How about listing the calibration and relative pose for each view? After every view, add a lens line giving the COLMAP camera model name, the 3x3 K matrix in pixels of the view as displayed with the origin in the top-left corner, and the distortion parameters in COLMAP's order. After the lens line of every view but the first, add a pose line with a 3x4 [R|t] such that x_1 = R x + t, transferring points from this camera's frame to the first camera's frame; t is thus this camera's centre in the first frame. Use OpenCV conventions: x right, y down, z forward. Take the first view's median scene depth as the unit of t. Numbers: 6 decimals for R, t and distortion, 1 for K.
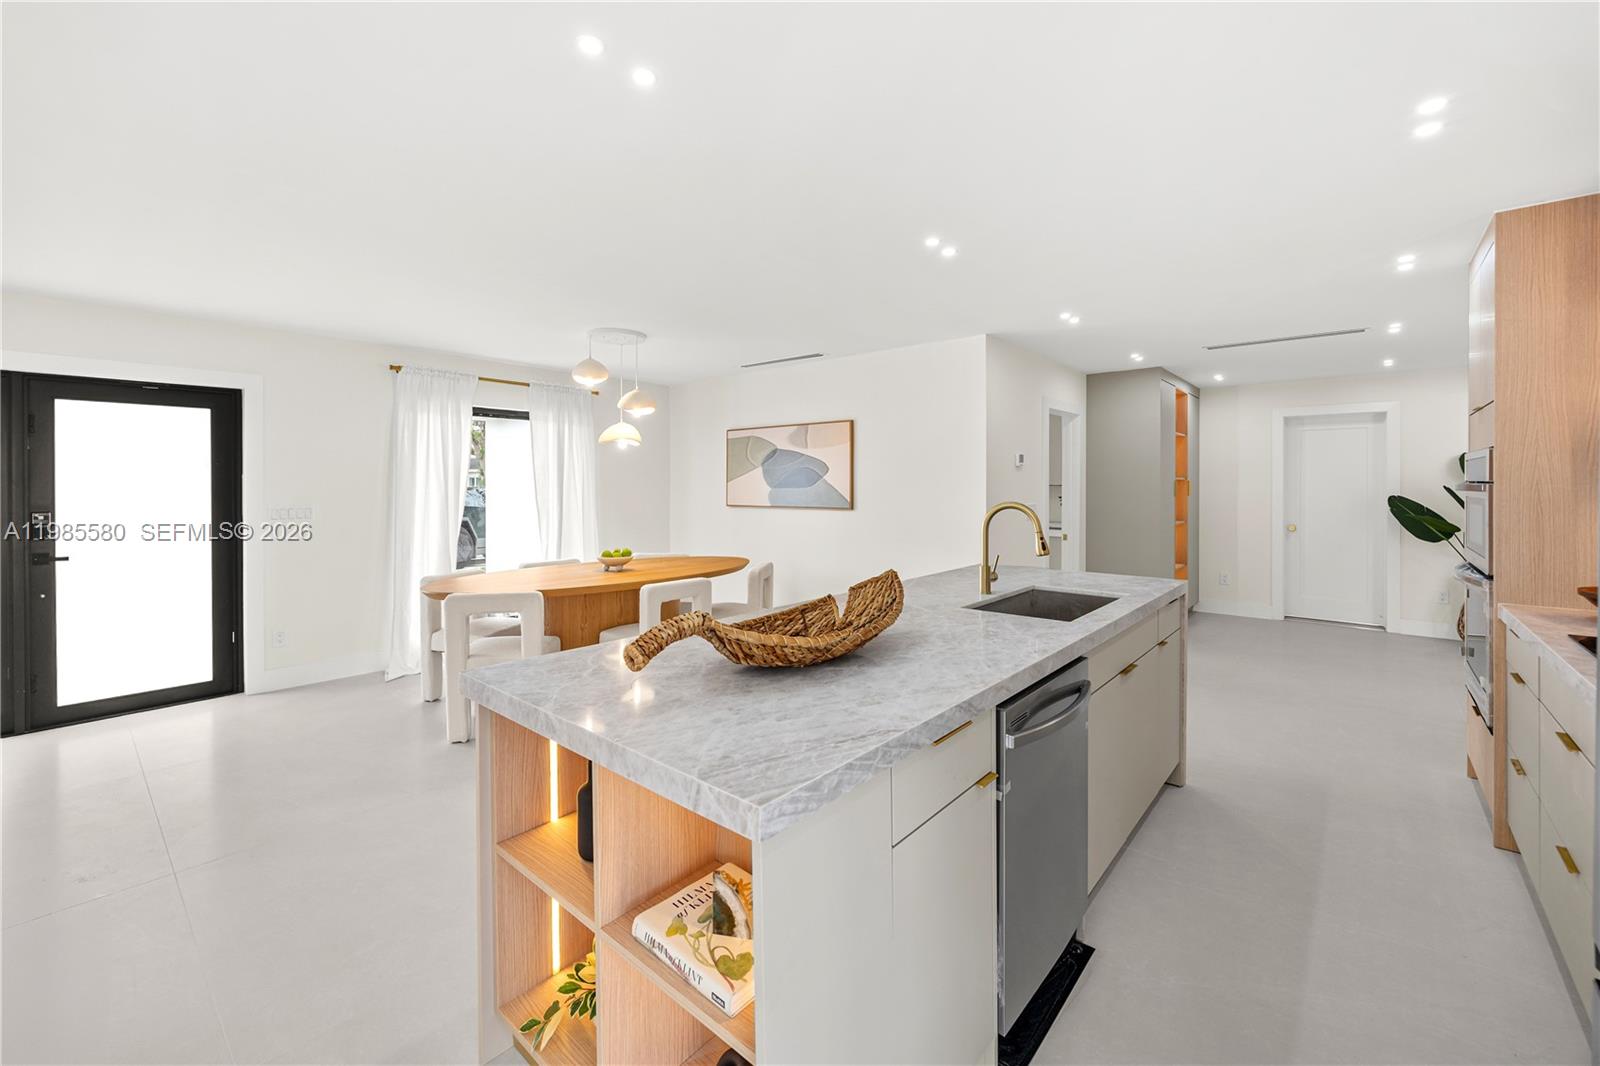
lens RADIAL K [[656.2, 0, 797.4], [0, 656.2, 487.3], [0, 0, 1]] dist [-0.000706, 0.000326]
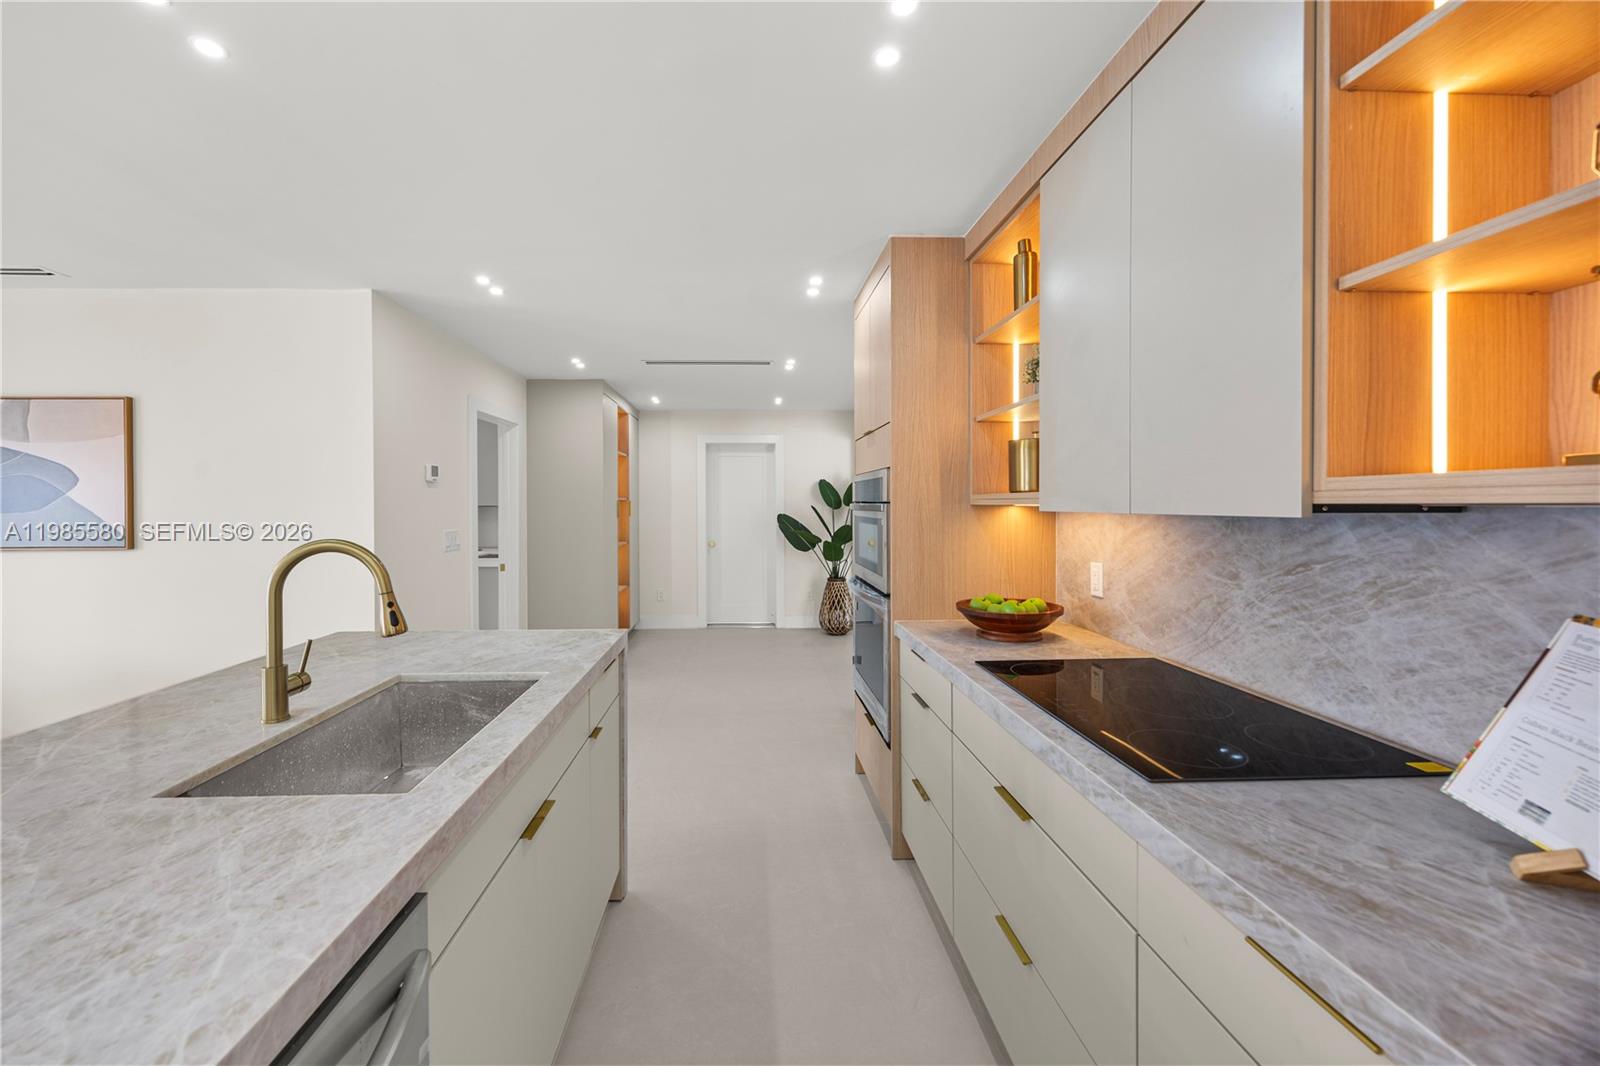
lens RADIAL K [[632.8, 0, 762.9], [0, 632.8, 512.9], [0, 0, 1]] dist [-0.002637, -0.000222]
pose [[0.736750, -0.010795, 0.676079, 0.136798], [0.005320, 0.999934, 0.010169, -0.001061], [-0.676145, -0.003895, 0.736759, 0.223546]]
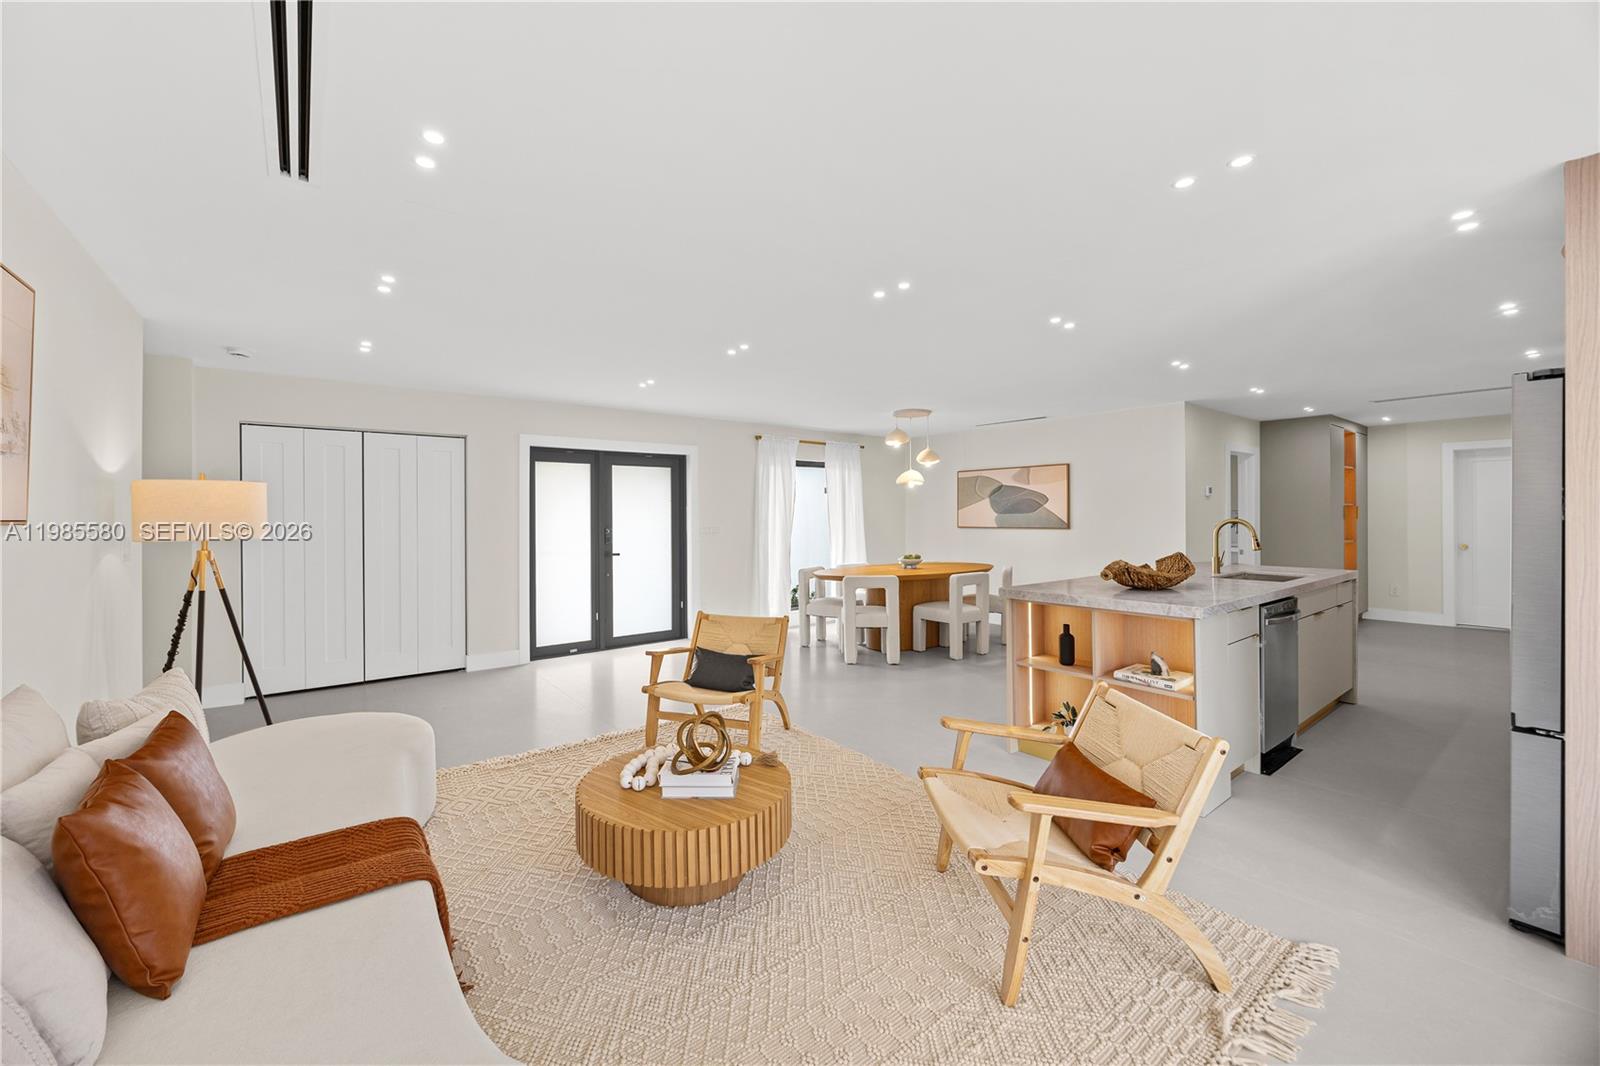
lens RADIAL K [[632.8, 0, 762.9], [0, 632.8, 512.9], [0, 0, 1]] dist [-0.002637, -0.000222]
pose [[0.976539, -0.005447, -0.215272, -0.295271], [0.004079, 0.999969, -0.006797, 0.007684], [0.215302, 0.005759, 0.976530, -0.492132]]
